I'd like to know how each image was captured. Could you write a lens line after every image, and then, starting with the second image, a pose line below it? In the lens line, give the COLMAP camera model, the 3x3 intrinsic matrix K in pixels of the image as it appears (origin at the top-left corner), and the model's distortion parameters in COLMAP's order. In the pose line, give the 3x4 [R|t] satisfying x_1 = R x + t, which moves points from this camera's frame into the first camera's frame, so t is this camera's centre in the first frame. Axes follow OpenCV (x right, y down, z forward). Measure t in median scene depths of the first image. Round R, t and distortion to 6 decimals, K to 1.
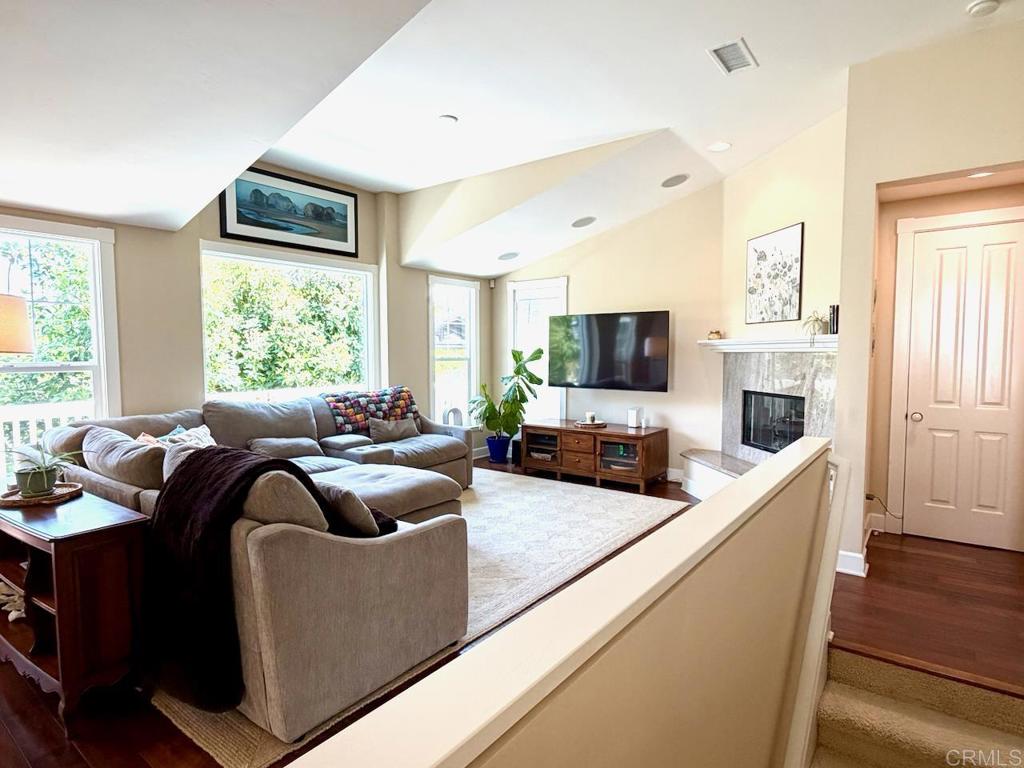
lens RADIAL K [[565.3, 0, 510.4], [0, 565.3, 383.8], [0, 0, 1]] dist [0.002867, -0.000593]
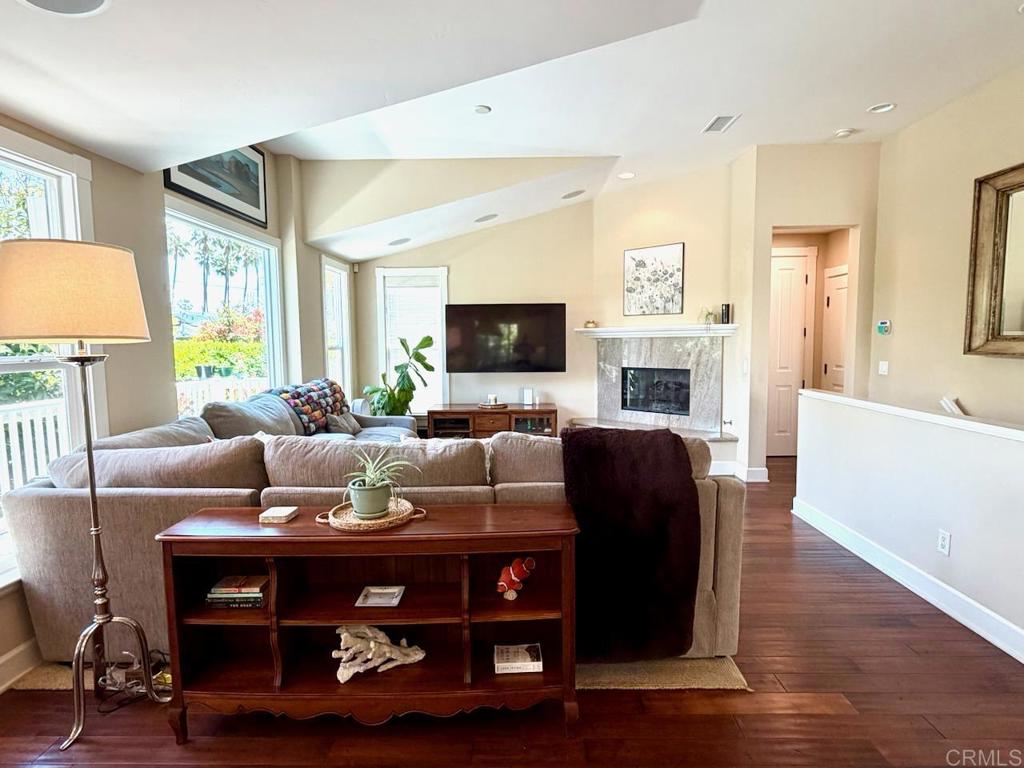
lens RADIAL K [[565.3, 0, 511.9], [0, 565.3, 386.3], [0, 0, 1]] dist [0.002867, -0.000593]
pose [[0.803656, -0.056432, 0.592413, -0.524265], [0.043692, 0.998402, 0.035834, -0.002423], [-0.593488, -0.002914, 0.804837, 0.109897]]
